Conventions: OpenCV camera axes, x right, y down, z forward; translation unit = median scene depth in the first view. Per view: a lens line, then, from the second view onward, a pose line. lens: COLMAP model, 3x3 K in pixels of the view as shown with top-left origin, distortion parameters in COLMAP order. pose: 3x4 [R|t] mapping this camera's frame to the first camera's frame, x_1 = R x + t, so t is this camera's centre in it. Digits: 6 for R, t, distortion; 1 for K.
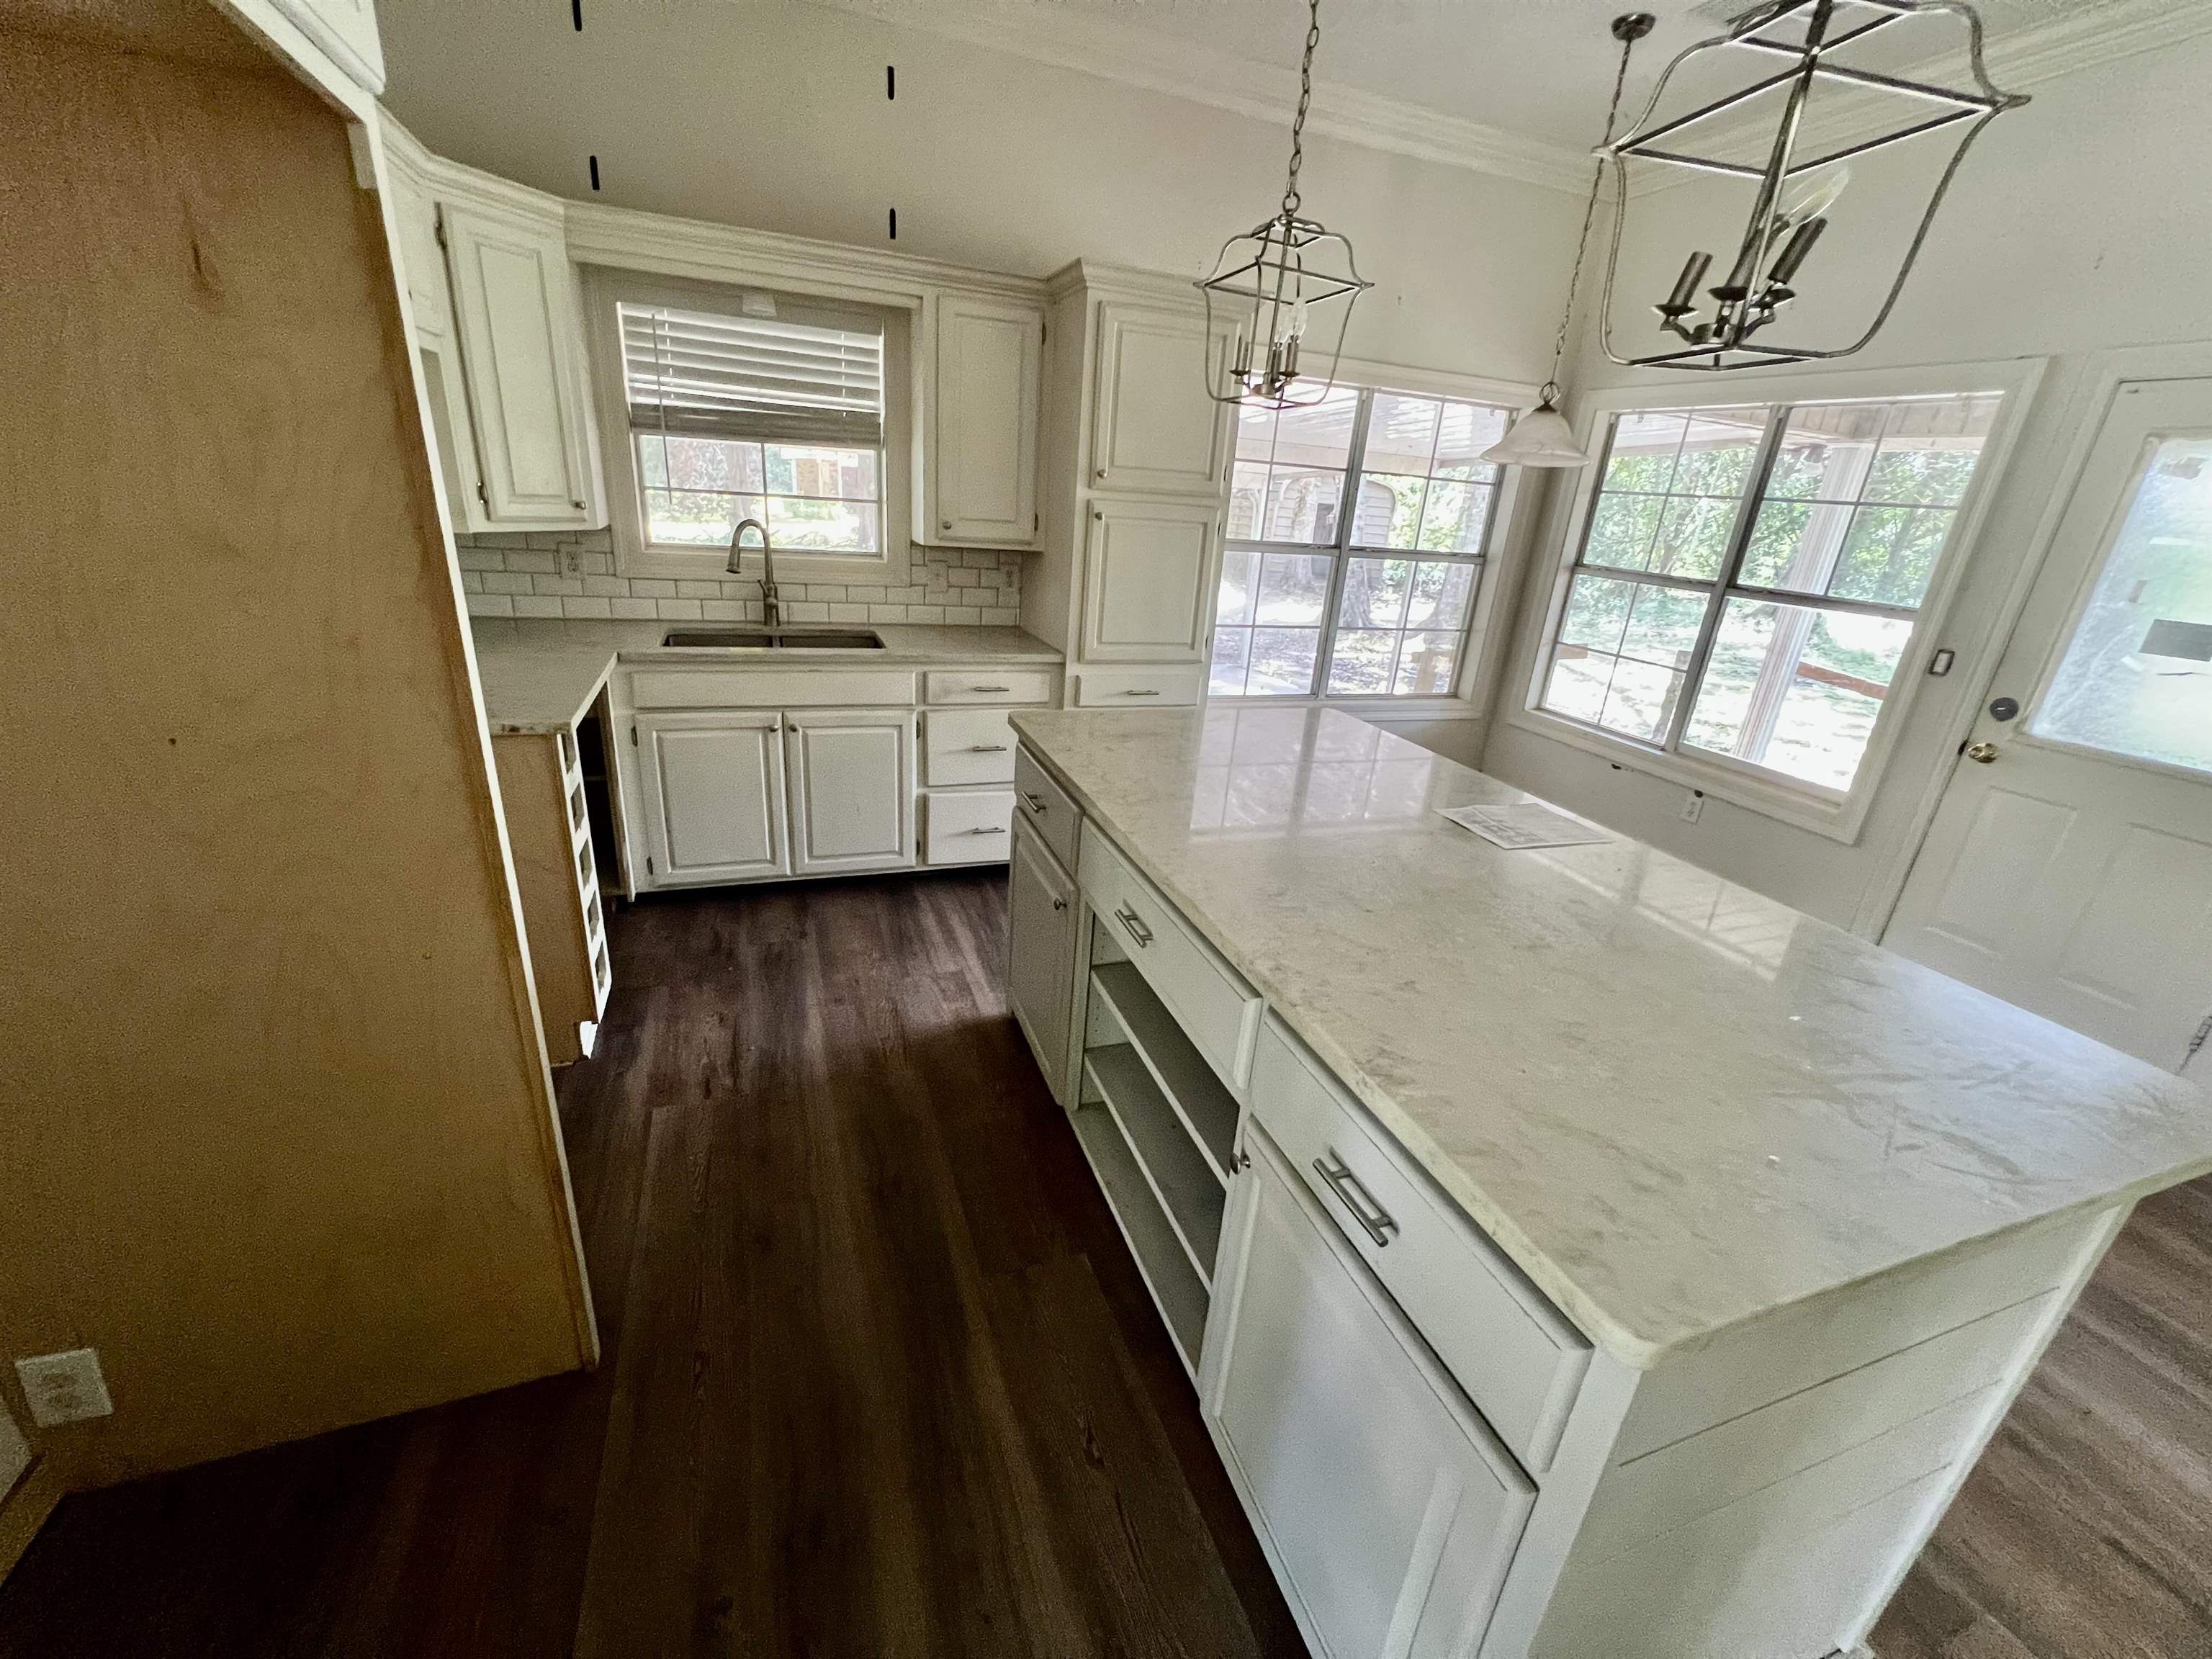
lens RADIAL K [[886.9, 0, 1104.4], [0, 886.9, 822.3], [0, 0, 1]] dist [-0.005566, 0.002375]
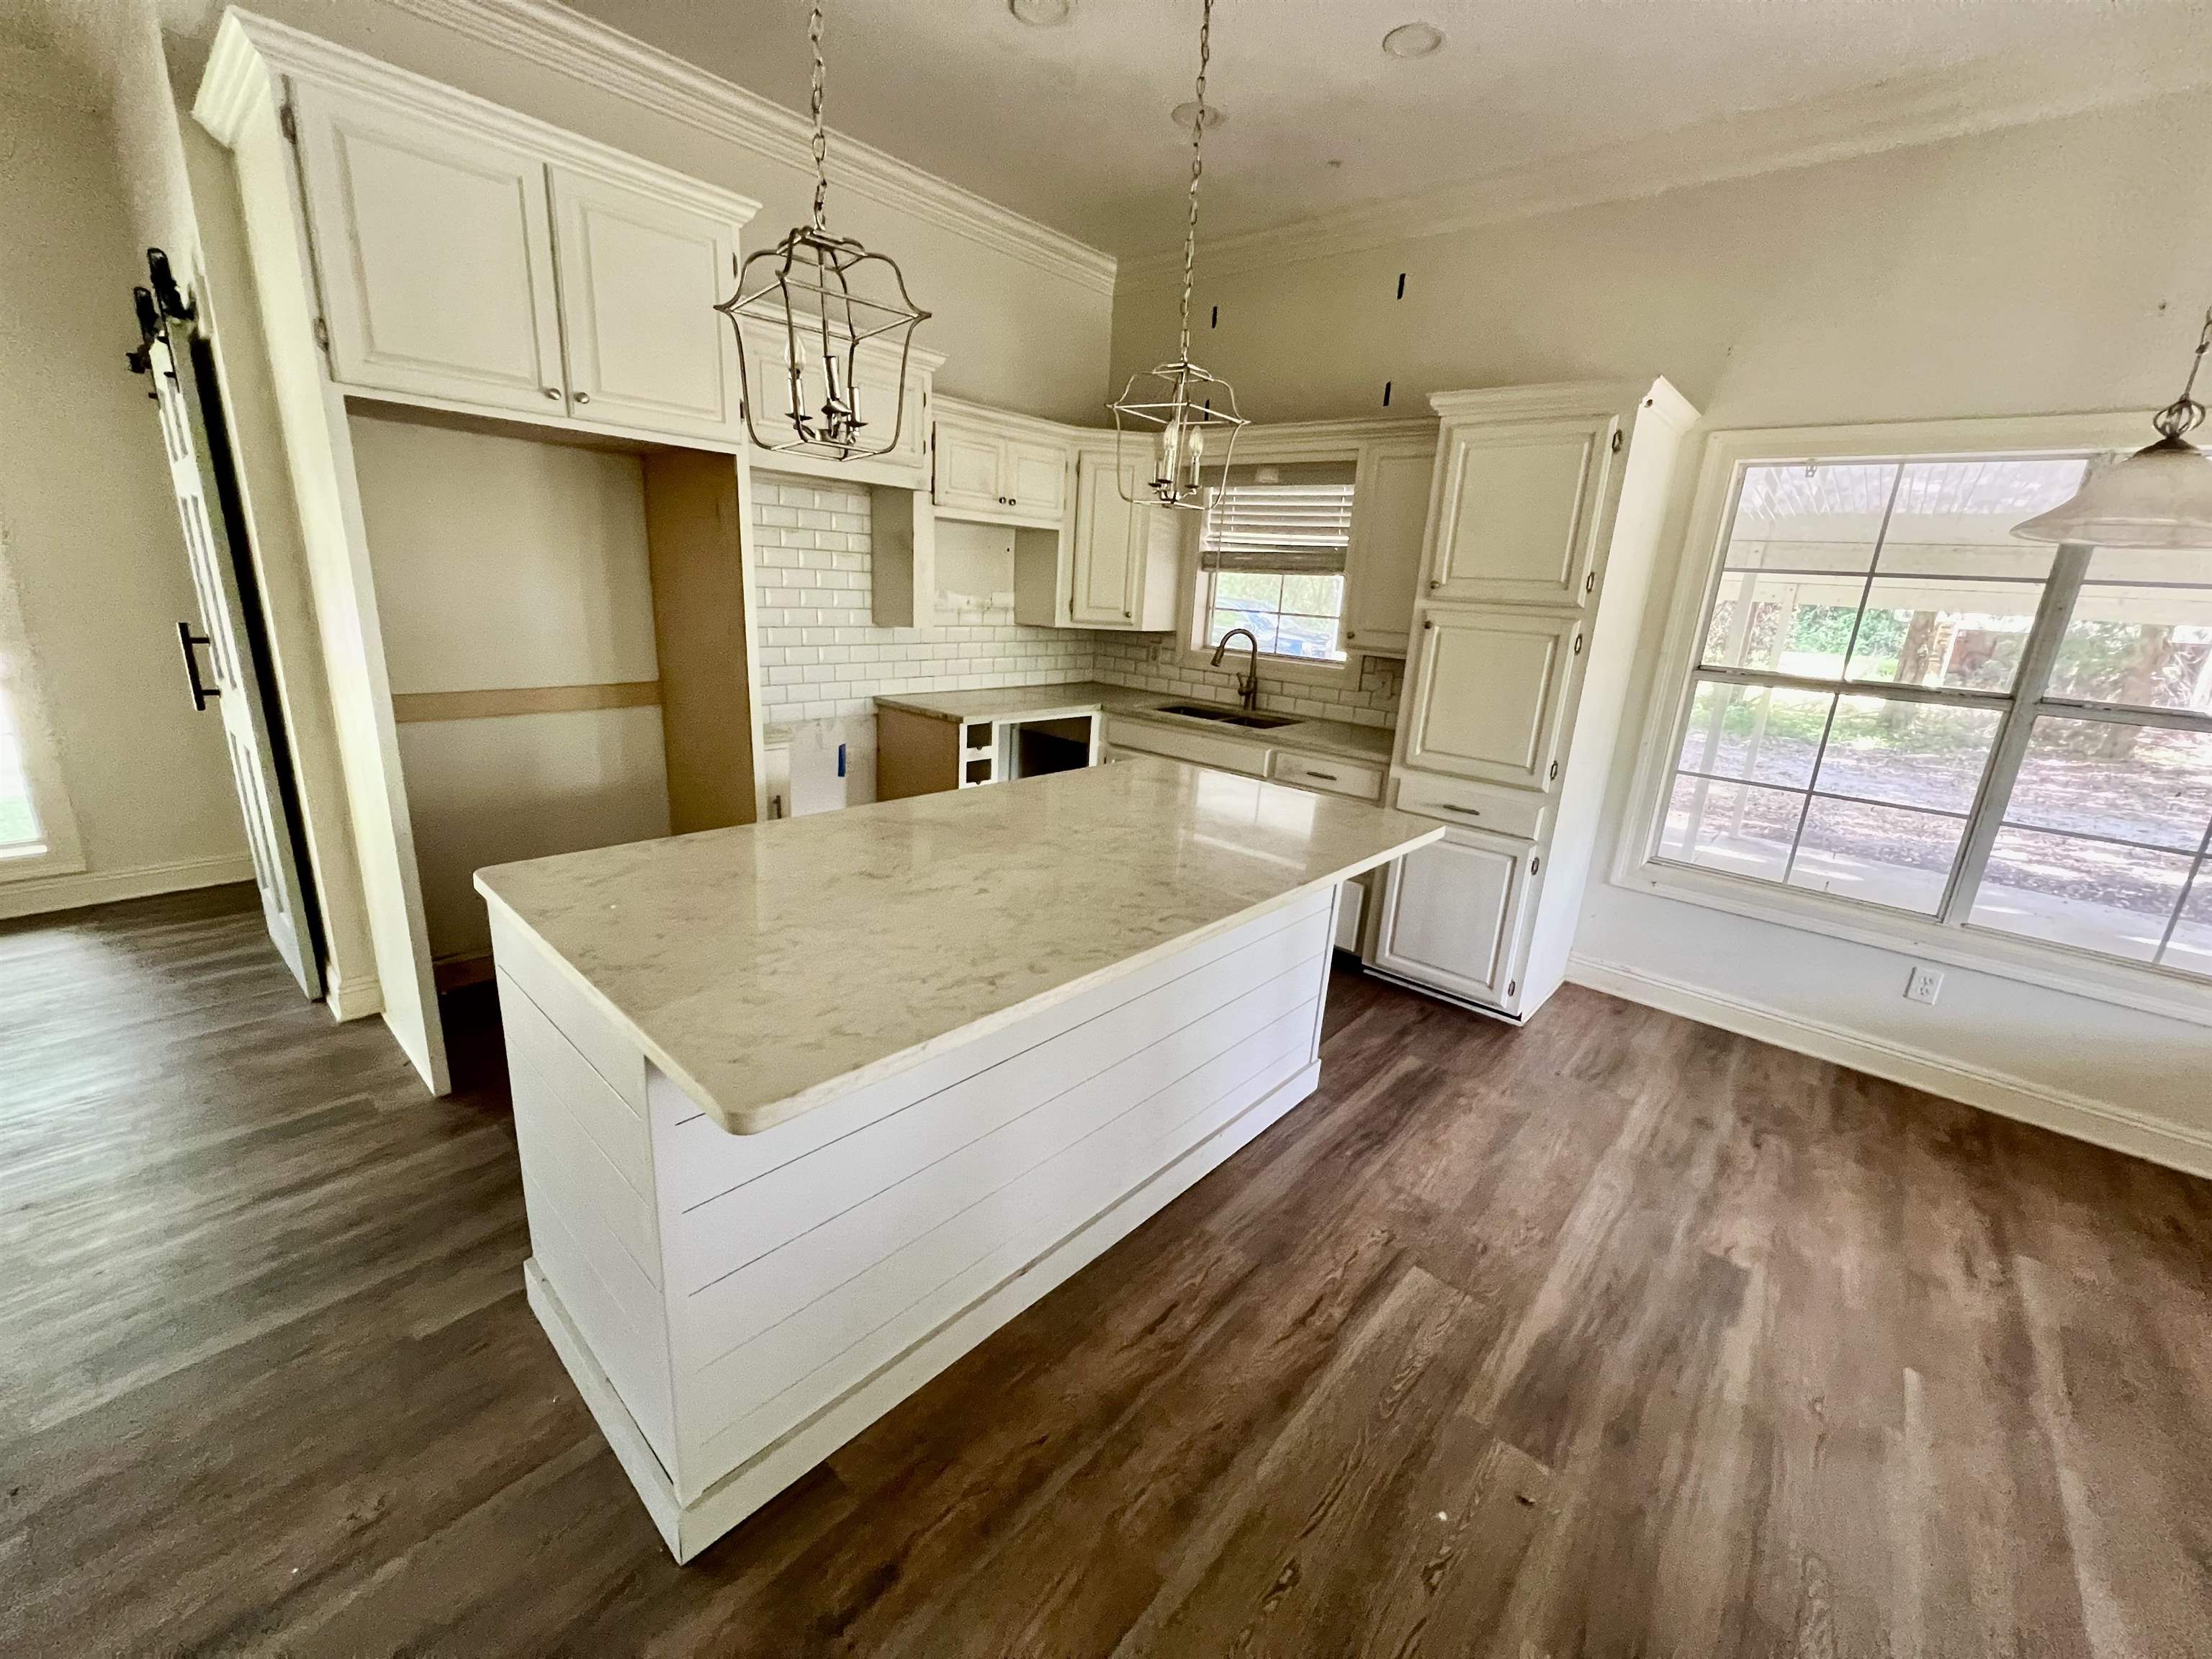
lens RADIAL K [[886.9, 0, 1104.9], [0, 886.9, 822.5], [0, 0, 1]] dist [-0.005566, 0.002375]
pose [[0.471118, 0.192404, -0.860830, 0.737400], [-0.335502, 0.941657, 0.026855, -0.035624], [0.815773, 0.276159, 0.508183, 0.245172]]
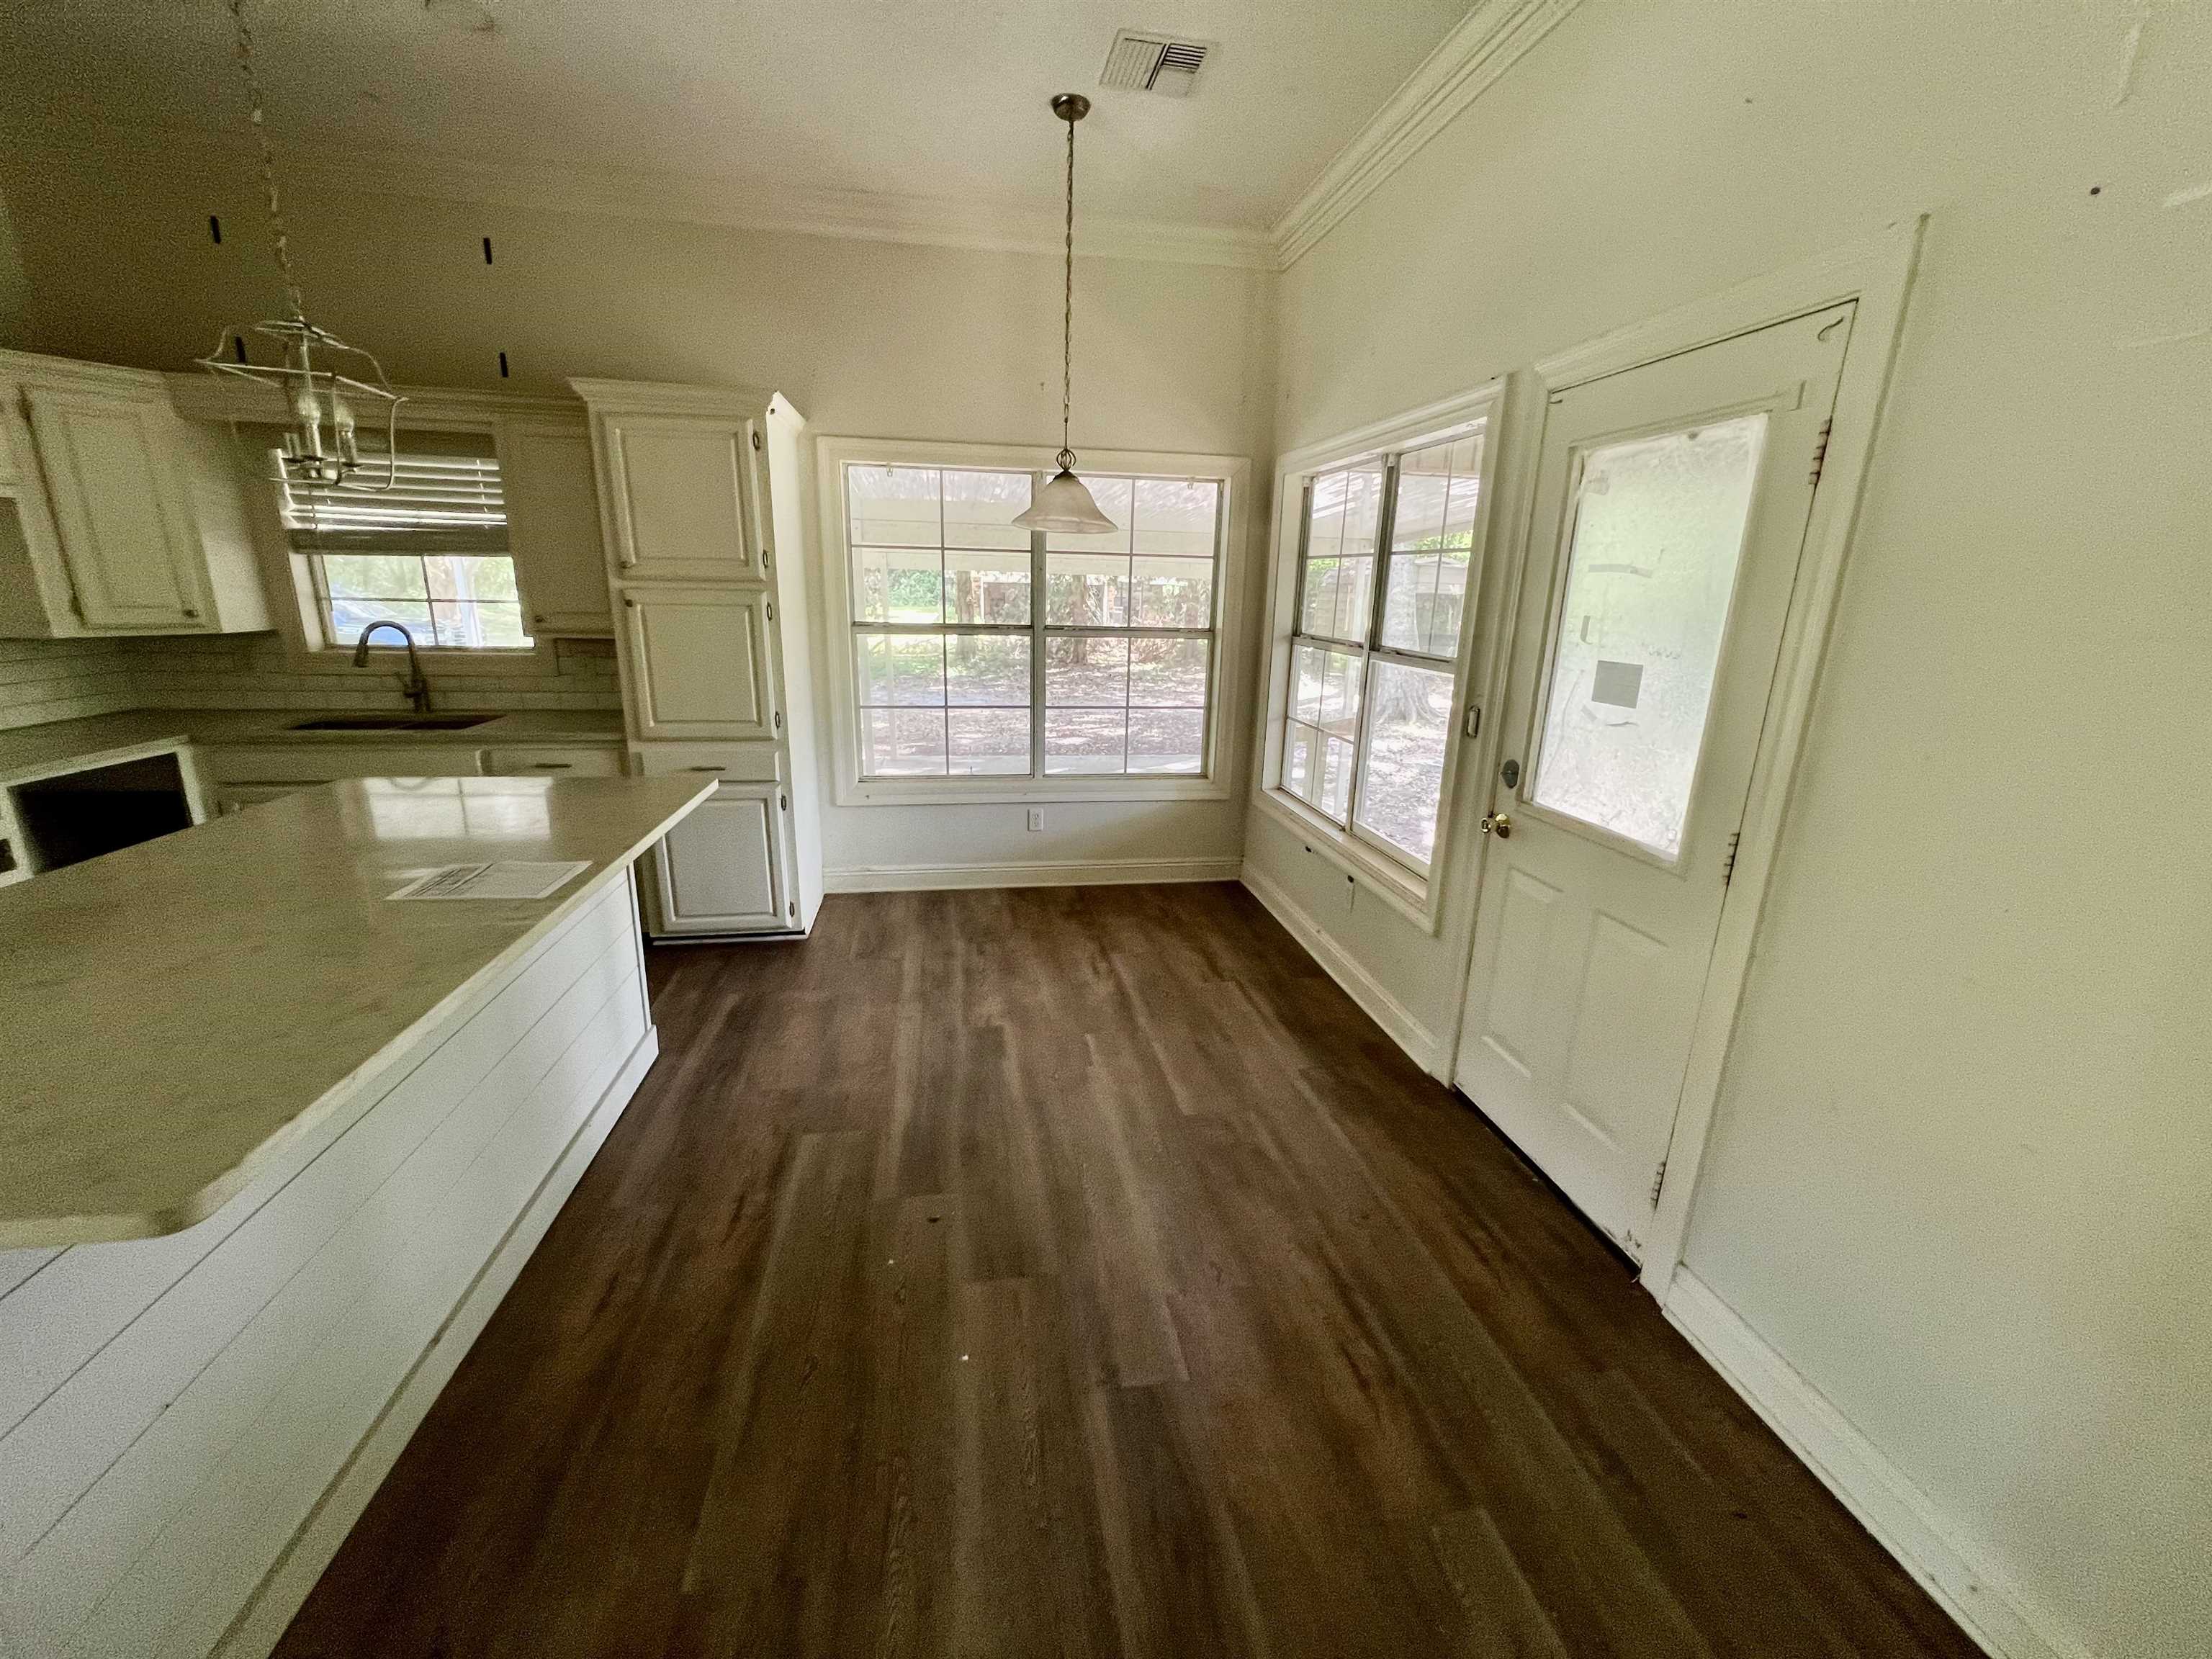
lens RADIAL K [[886.9, 0, 1103.5], [0, 886.9, 823.1], [0, 0, 1]] dist [-0.005566, 0.002375]
pose [[0.980382, 0.002805, -0.197087, 0.763359], [-0.024240, 0.994025, -0.106430, 0.016121], [0.195611, 0.109120, 0.974592, 0.104091]]
